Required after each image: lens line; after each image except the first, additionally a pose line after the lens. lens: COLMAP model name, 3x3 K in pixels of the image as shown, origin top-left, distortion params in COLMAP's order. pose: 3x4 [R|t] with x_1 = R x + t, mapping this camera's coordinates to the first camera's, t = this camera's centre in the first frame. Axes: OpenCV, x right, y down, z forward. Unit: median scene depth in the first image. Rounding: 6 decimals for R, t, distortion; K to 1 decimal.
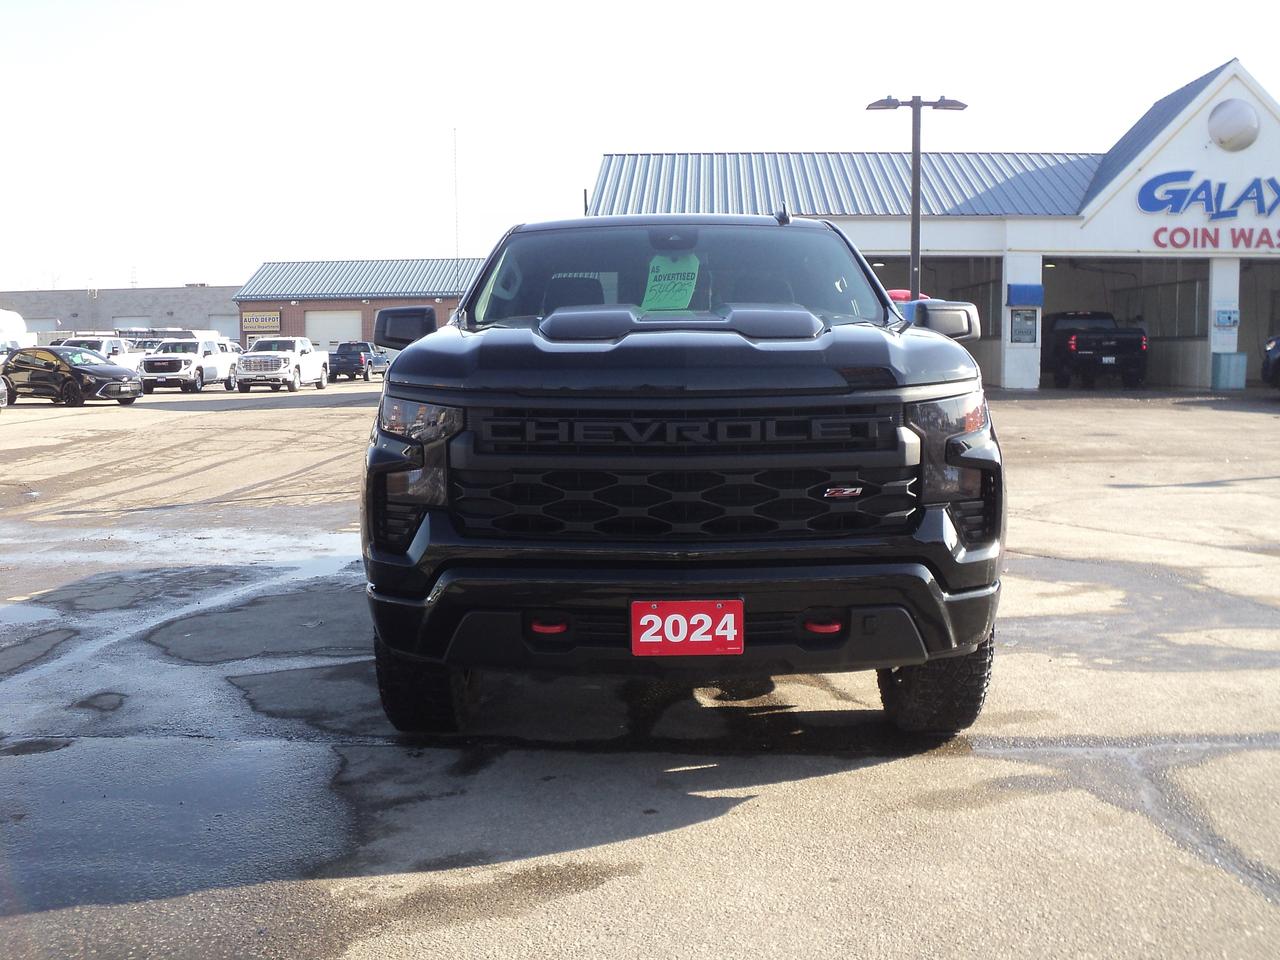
lens RADIAL K [[1323.6, 0, 615.2], [0, 1323.6, 488.9], [0, 0, 1]] dist [-0.196589, 0.195305]
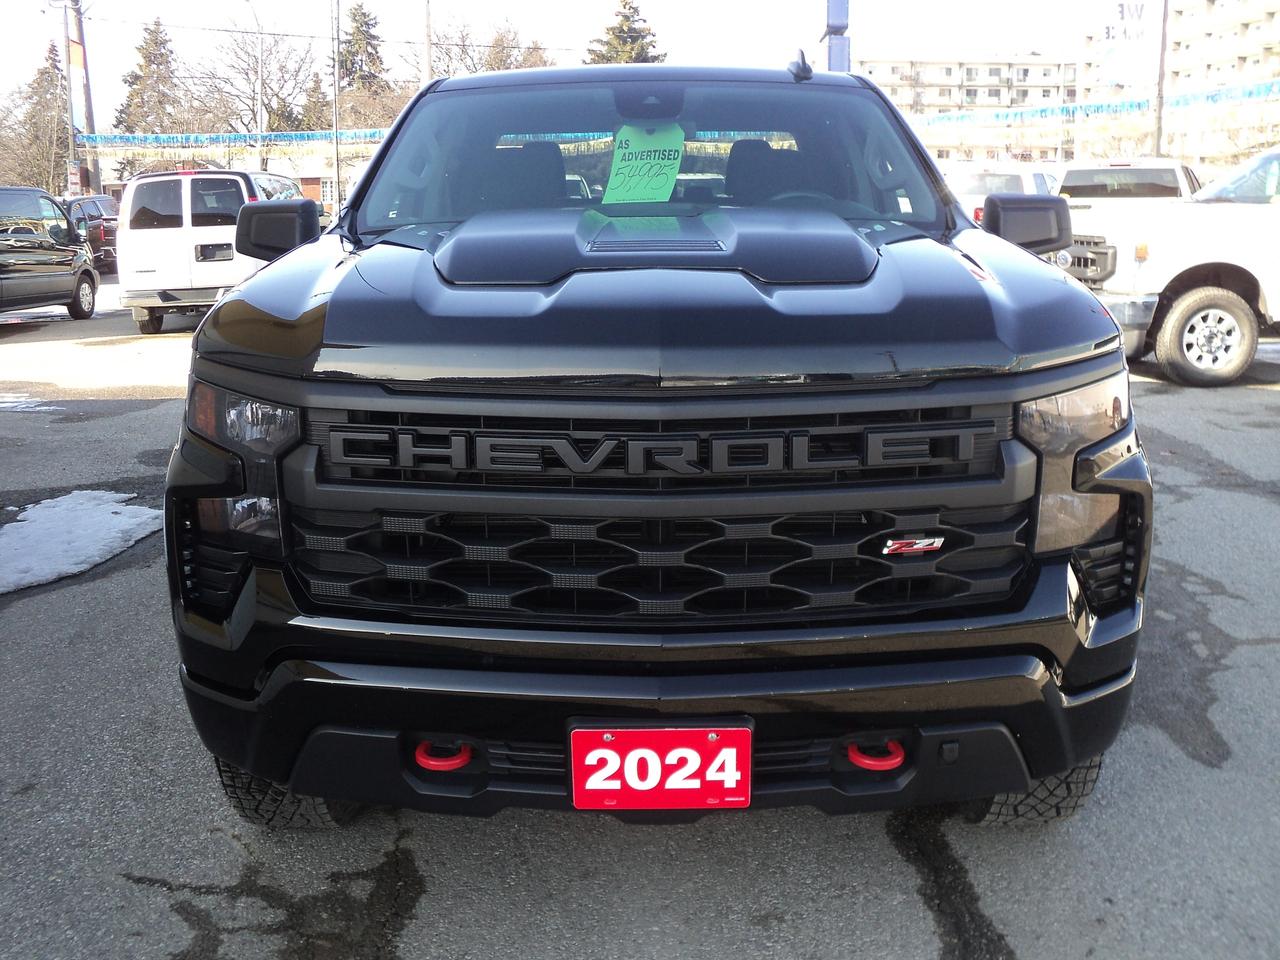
lens RADIAL K [[1323.6, 0, 615.2], [0, 1323.6, 488.9], [0, 0, 1]] dist [-0.196589, 0.195305]
pose [[0.999948, -0.003687, 0.009507, 0.027281], [0.002465, 0.992098, 0.125437, -0.103040], [-0.009894, -0.125407, 0.992056, 0.398143]]
